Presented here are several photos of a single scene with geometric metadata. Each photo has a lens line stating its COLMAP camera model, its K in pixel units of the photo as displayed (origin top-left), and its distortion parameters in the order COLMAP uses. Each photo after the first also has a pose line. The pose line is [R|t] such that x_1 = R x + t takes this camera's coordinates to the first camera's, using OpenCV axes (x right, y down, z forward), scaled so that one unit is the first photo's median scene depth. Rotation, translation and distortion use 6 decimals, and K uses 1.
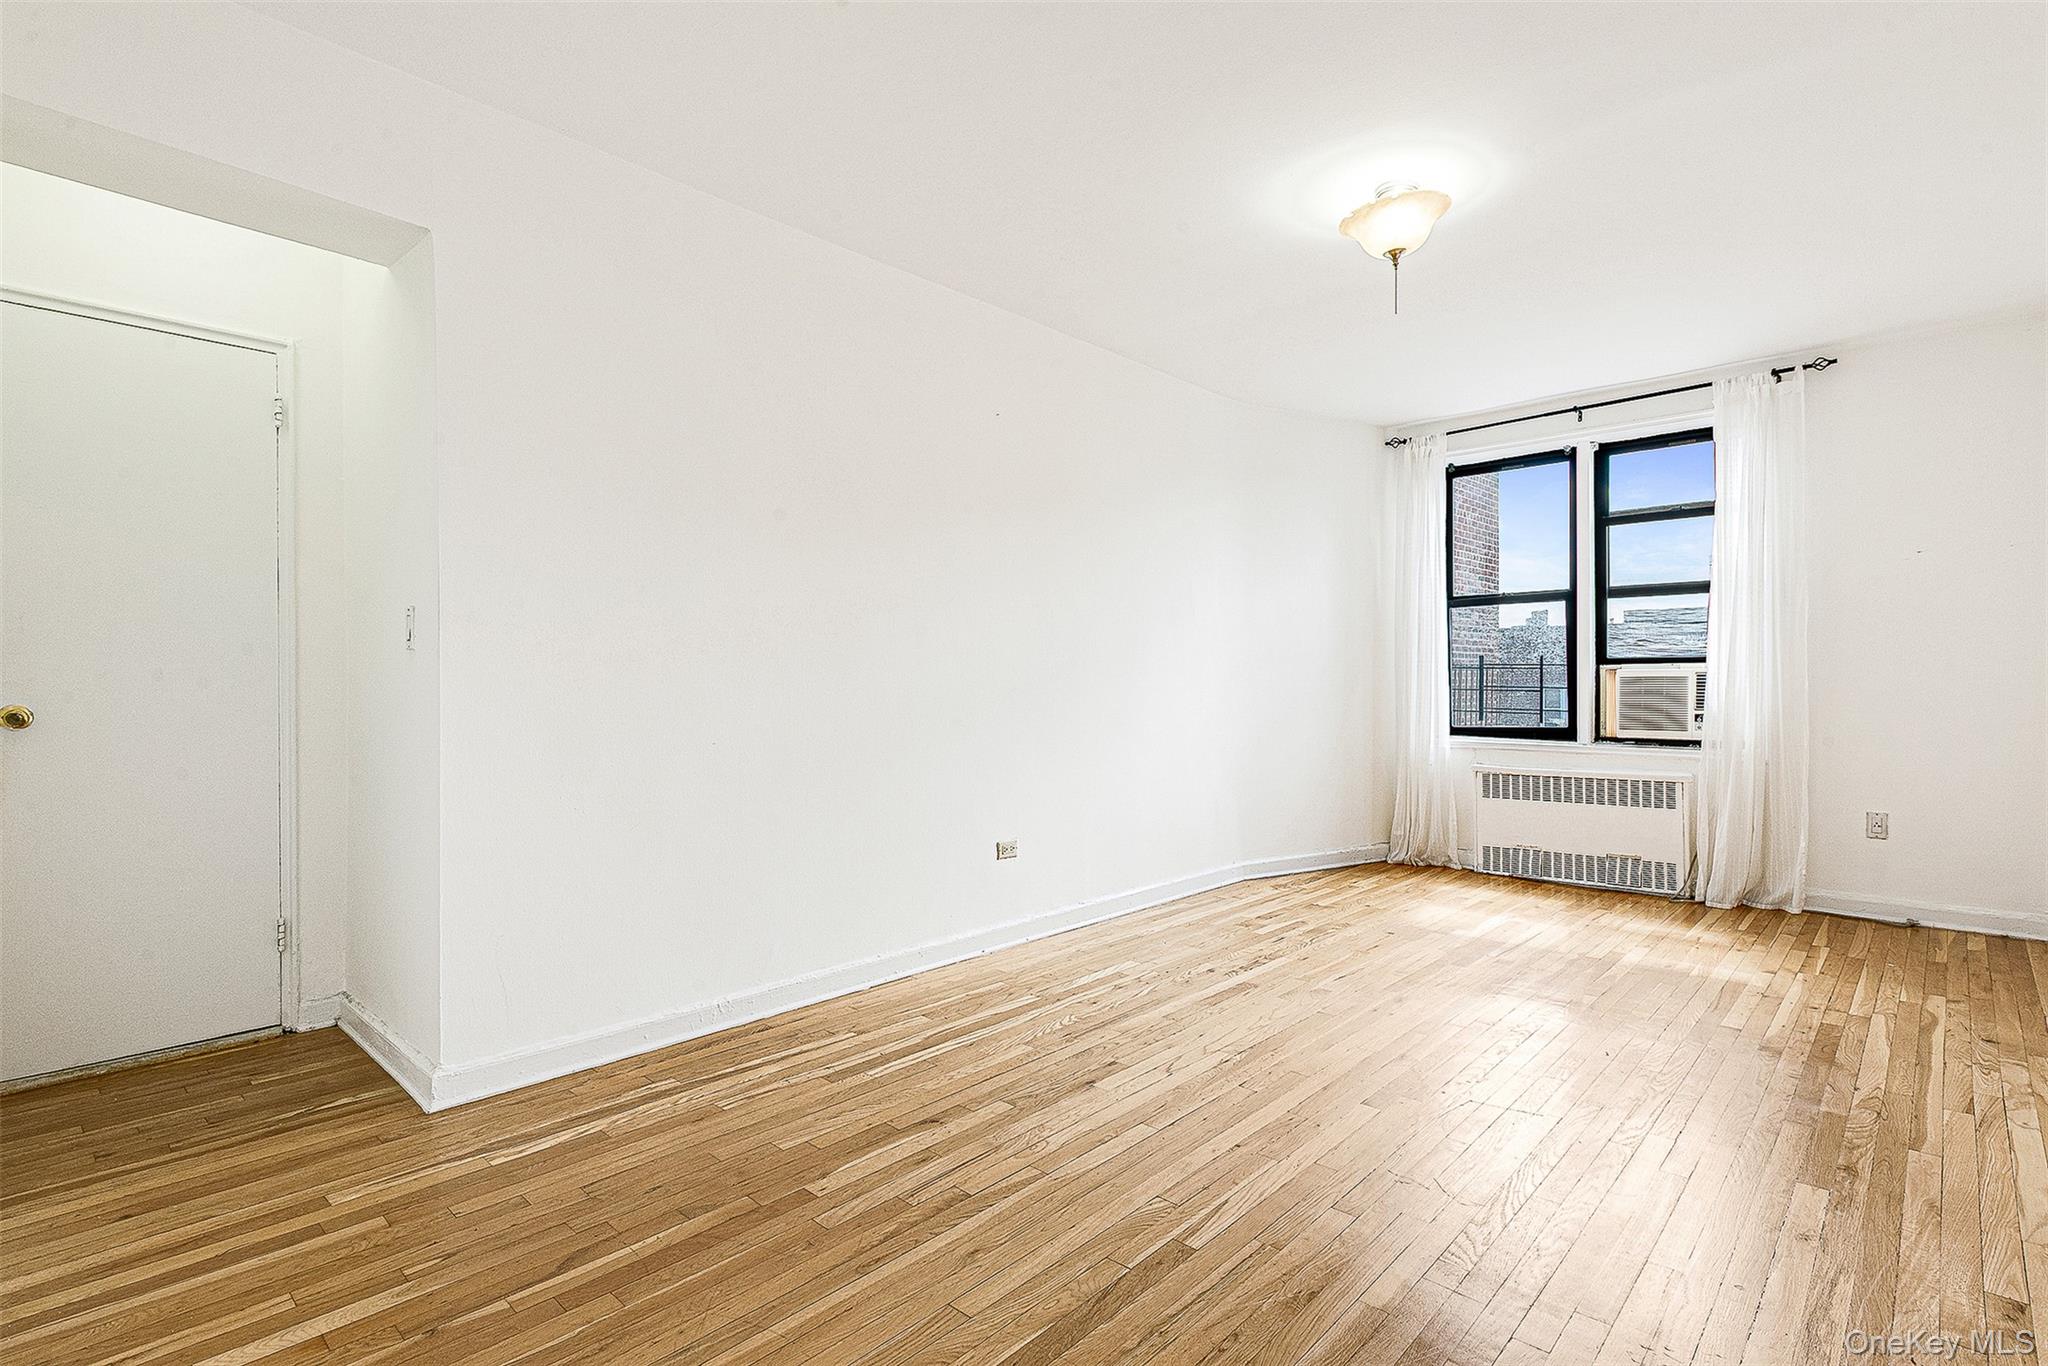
lens RADIAL K [[987.0, 0, 1037.5], [0, 987.0, 695.9], [0, 0, 1]] dist [0.006932, -0.003921]
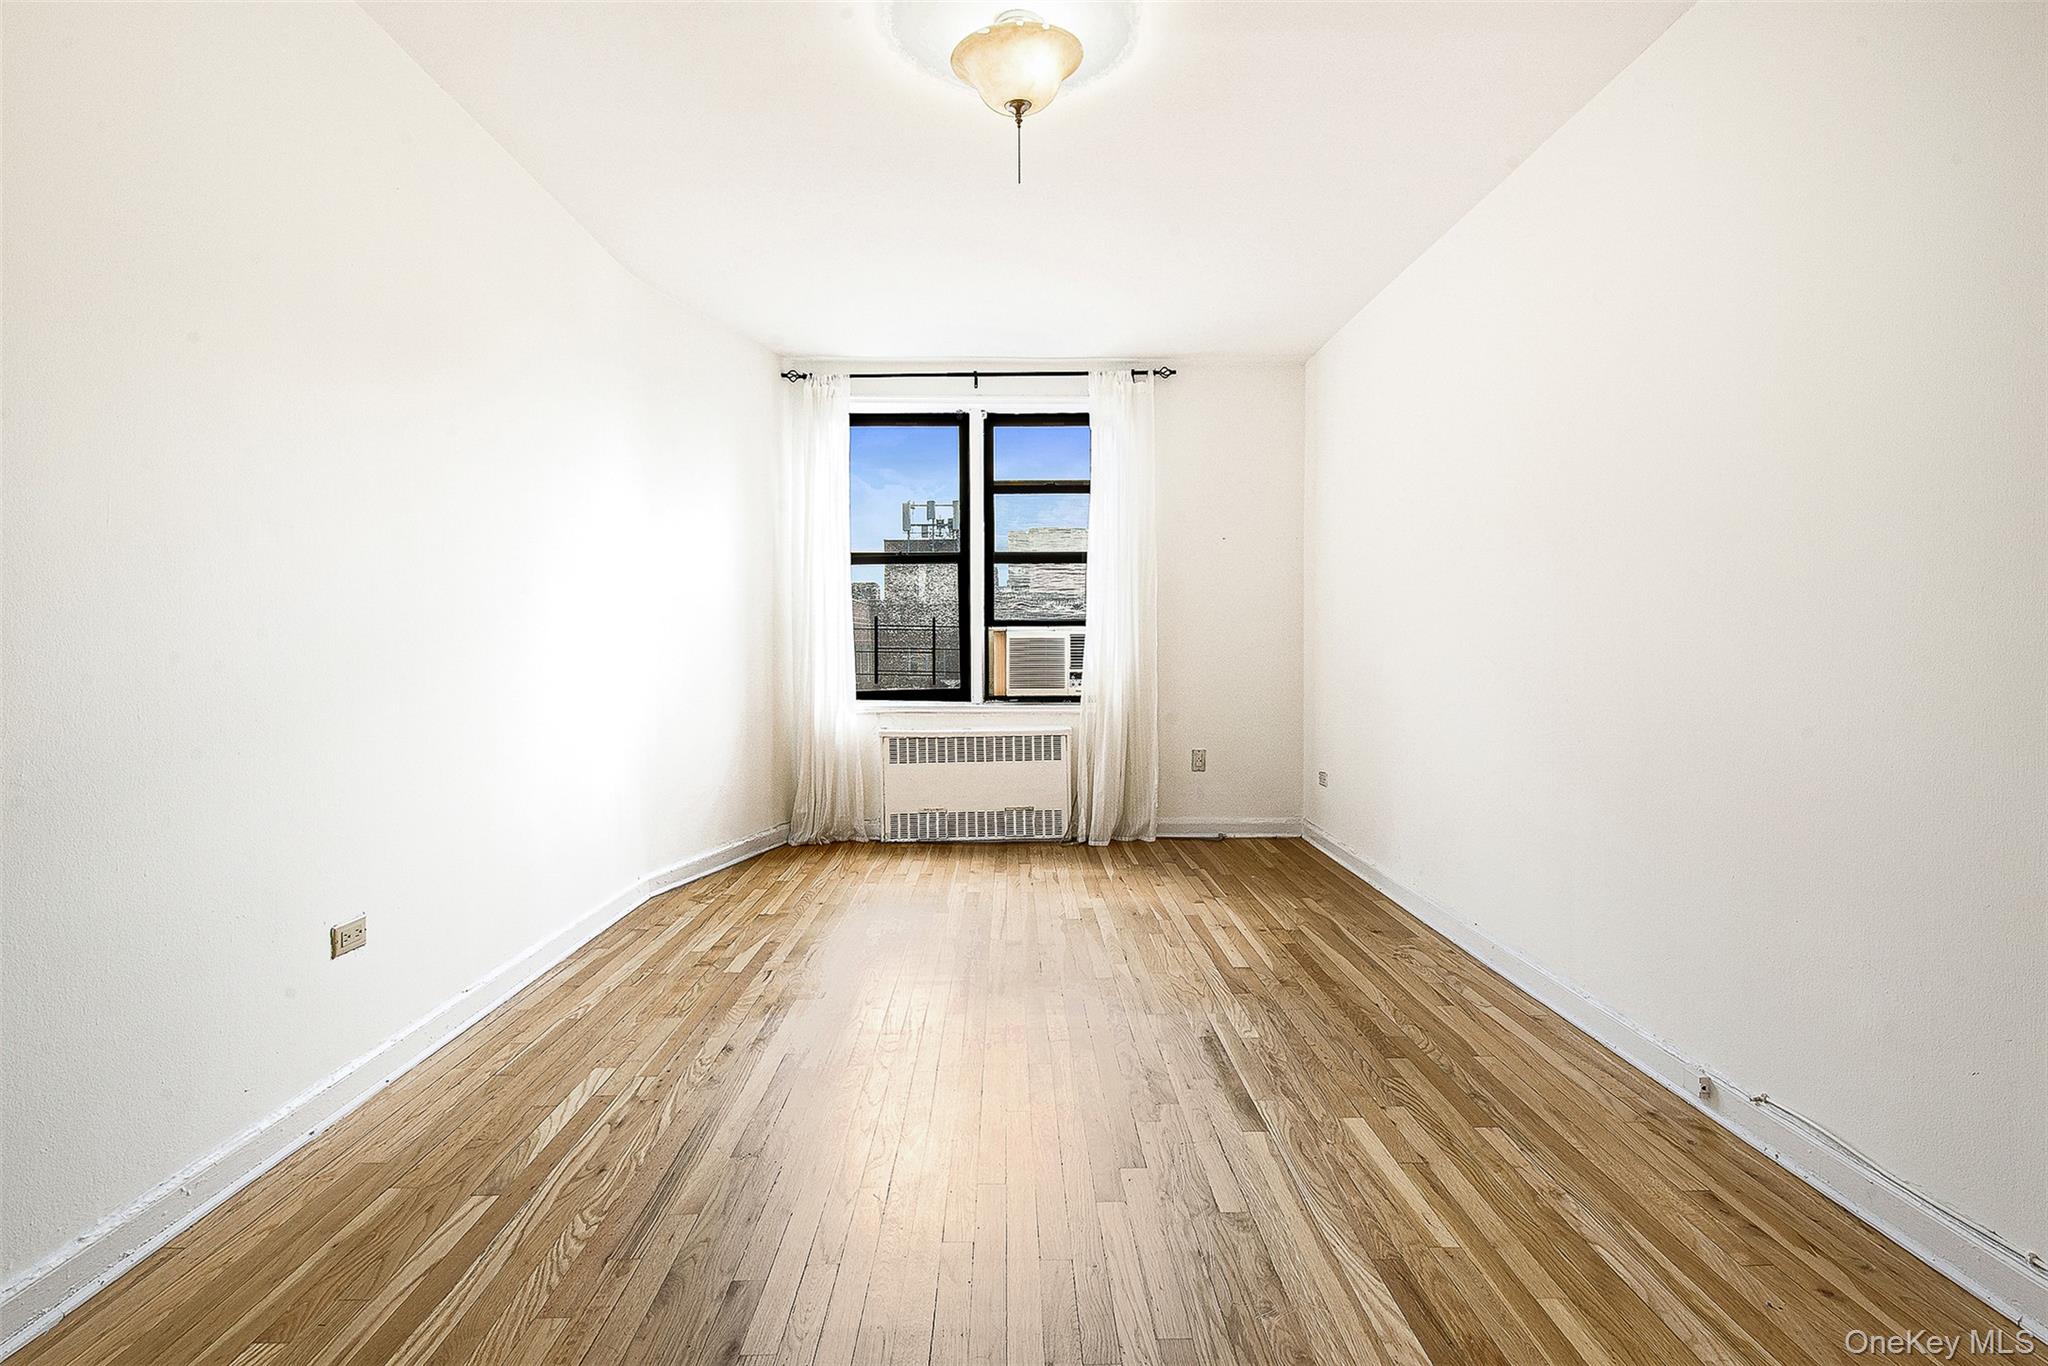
lens RADIAL K [[950.4, 0, 1021.1], [0, 950.4, 664.9], [0, 0, 1]] dist [0.009673, -0.003377]
pose [[0.713842, -0.016081, 0.700122, -0.119668], [0.011038, 0.999870, 0.011712, -0.003103], [-0.700220, -0.000633, 0.713927, 0.291396]]
